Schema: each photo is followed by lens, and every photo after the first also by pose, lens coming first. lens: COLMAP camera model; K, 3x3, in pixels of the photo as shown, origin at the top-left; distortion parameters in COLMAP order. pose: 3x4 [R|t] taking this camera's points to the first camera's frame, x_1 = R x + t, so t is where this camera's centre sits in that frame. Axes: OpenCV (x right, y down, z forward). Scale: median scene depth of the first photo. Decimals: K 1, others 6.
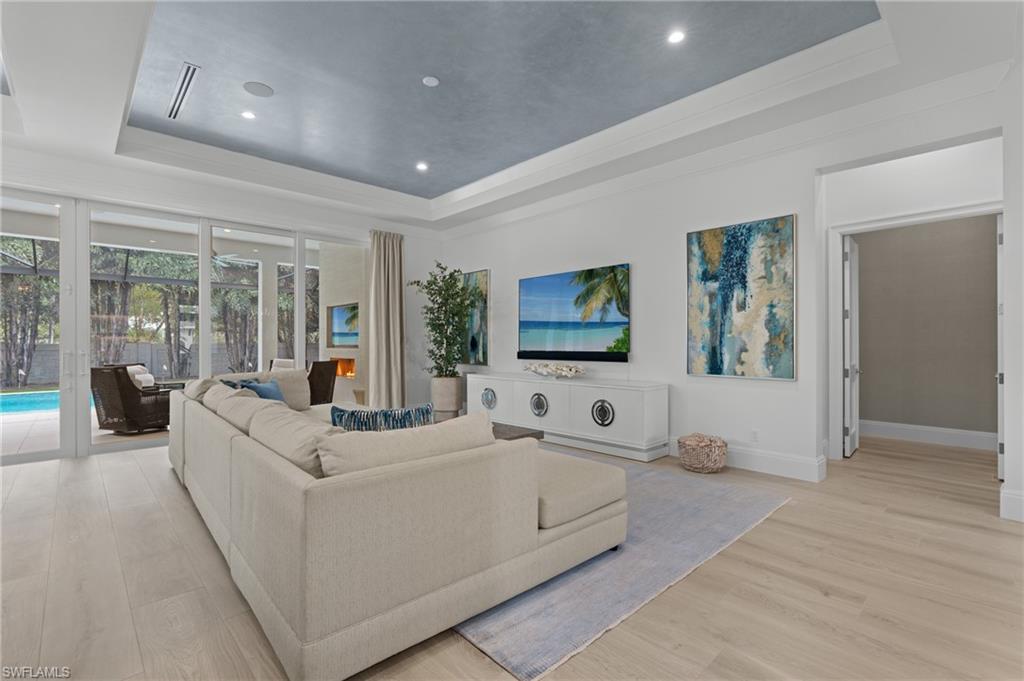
lens RADIAL K [[462.8, 0, 501.9], [0, 462.8, 344.2], [0, 0, 1]] dist [-0.002899, 0.003666]
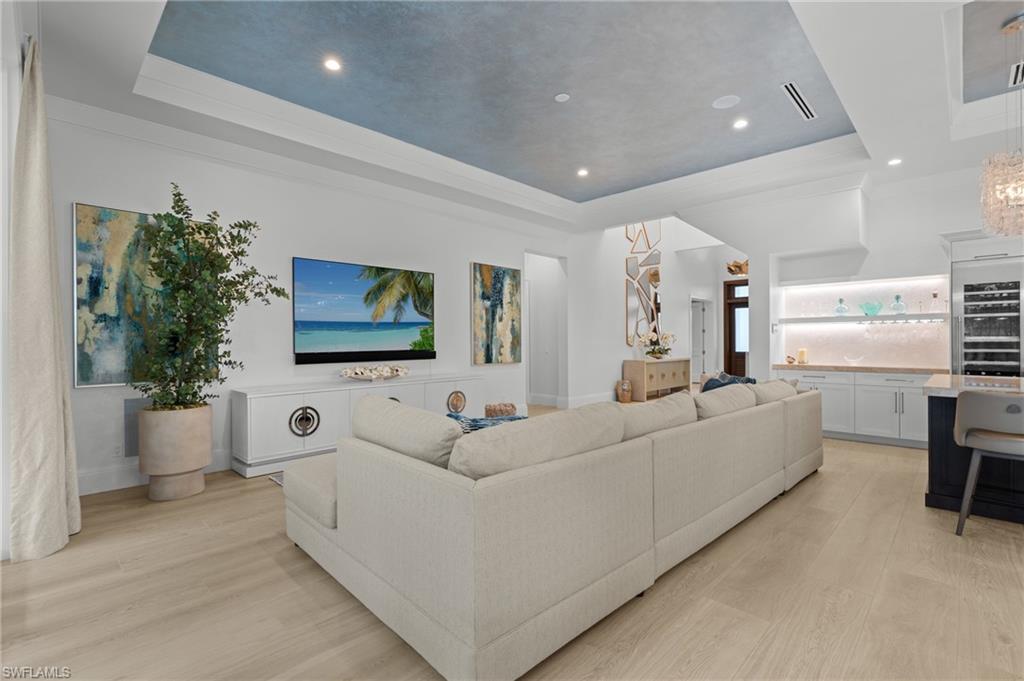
lens RADIAL K [[462.8, 0, 526.2], [0, 462.8, 340.8], [0, 0, 1]] dist [-0.002899, 0.003666]
pose [[-0.059332, -0.008255, 0.998204, -1.015573], [-0.004996, 0.999956, 0.007972, -0.019021], [-0.998226, -0.004514, -0.059371, 0.952731]]
